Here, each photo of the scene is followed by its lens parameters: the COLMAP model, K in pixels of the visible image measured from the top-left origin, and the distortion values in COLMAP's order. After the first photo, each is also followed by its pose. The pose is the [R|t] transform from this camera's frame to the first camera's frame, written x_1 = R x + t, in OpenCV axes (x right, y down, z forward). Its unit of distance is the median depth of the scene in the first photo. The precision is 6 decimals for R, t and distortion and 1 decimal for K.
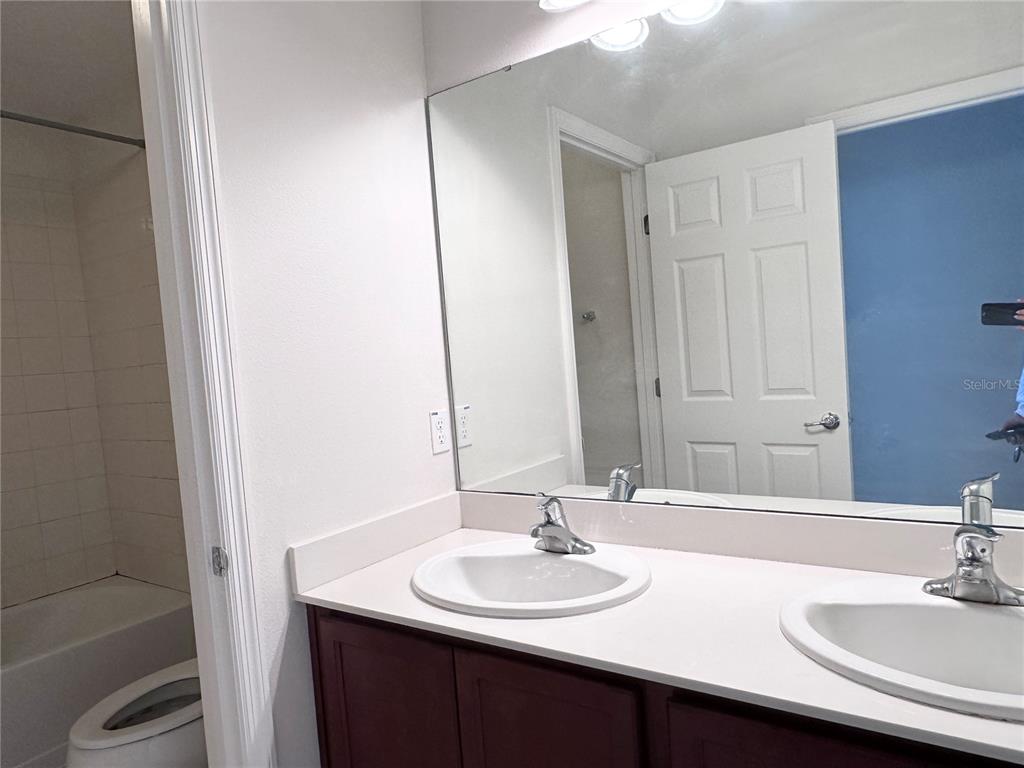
lens RADIAL K [[685.2, 0, 516.1], [0, 685.2, 385.7], [0, 0, 1]] dist [-0.009822, 0.002453]
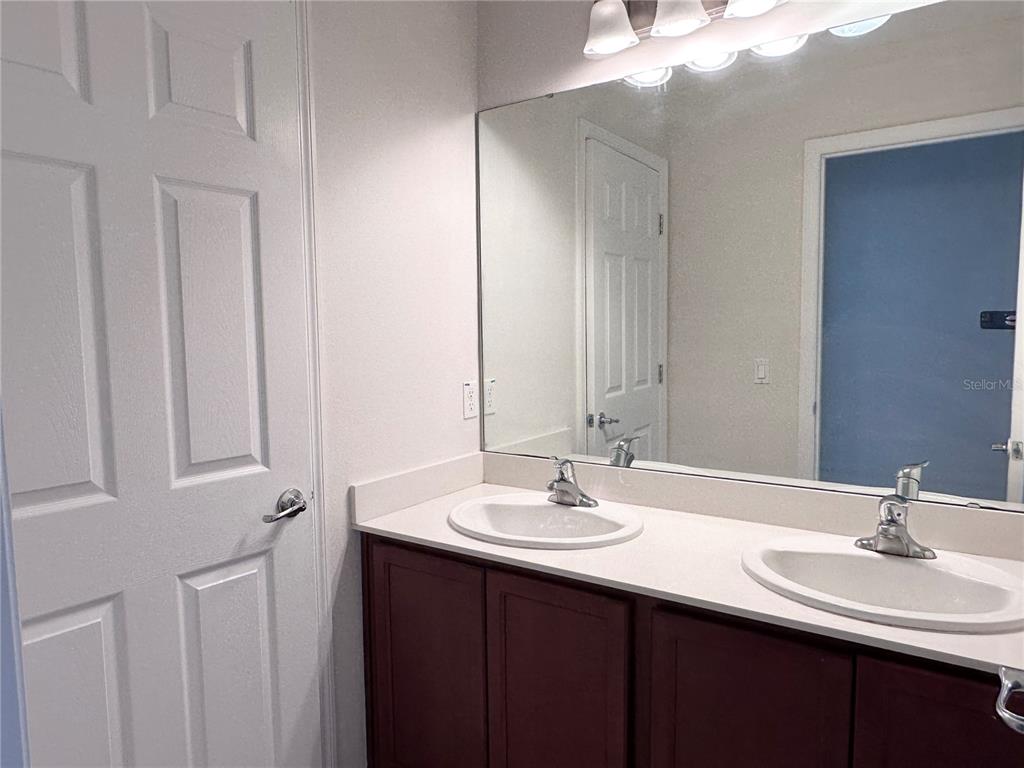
lens RADIAL K [[685.2, 0, 508.8], [0, 685.2, 383.7], [0, 0, 1]] dist [-0.009822, 0.002453]
pose [[0.998015, 0.062977, -0.000830, -0.058401], [-0.062913, 0.997454, 0.033564, -0.005619], [0.002941, -0.033445, 0.999436, -0.221962]]
